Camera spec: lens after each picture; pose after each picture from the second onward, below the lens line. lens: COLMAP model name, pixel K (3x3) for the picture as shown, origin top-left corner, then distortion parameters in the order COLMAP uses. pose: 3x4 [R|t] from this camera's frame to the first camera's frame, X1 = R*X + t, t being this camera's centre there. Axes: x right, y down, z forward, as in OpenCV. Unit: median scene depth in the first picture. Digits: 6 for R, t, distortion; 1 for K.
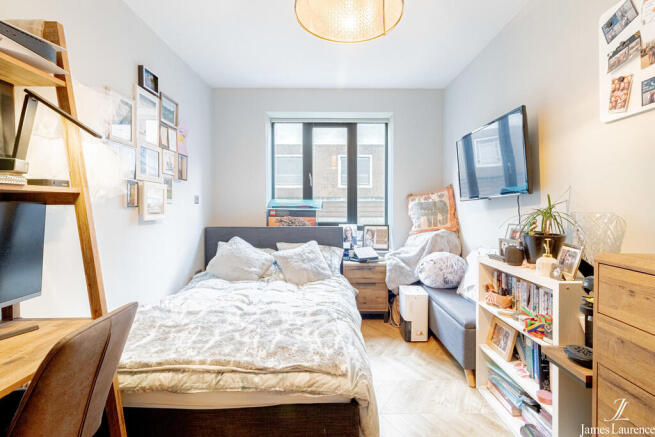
lens RADIAL K [[312.8, 0, 339.5], [0, 312.8, 207.4], [0, 0, 1]] dist [0.004661, -0.002459]
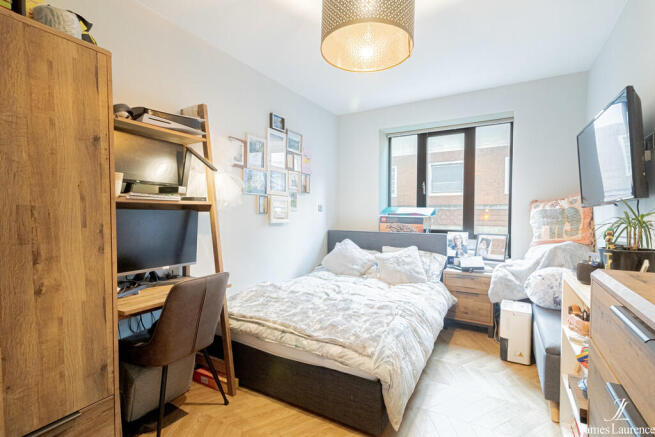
lens RADIAL K [[312.8, 0, 347.8], [0, 312.8, 215.1], [0, 0, 1]] dist [0.004661, -0.002459]
pose [[0.864128, 0.005217, -0.503246, 0.334515], [-0.005496, 0.999984, 0.000929, 0.002142], [0.503243, 0.001963, 0.864143, -0.038310]]
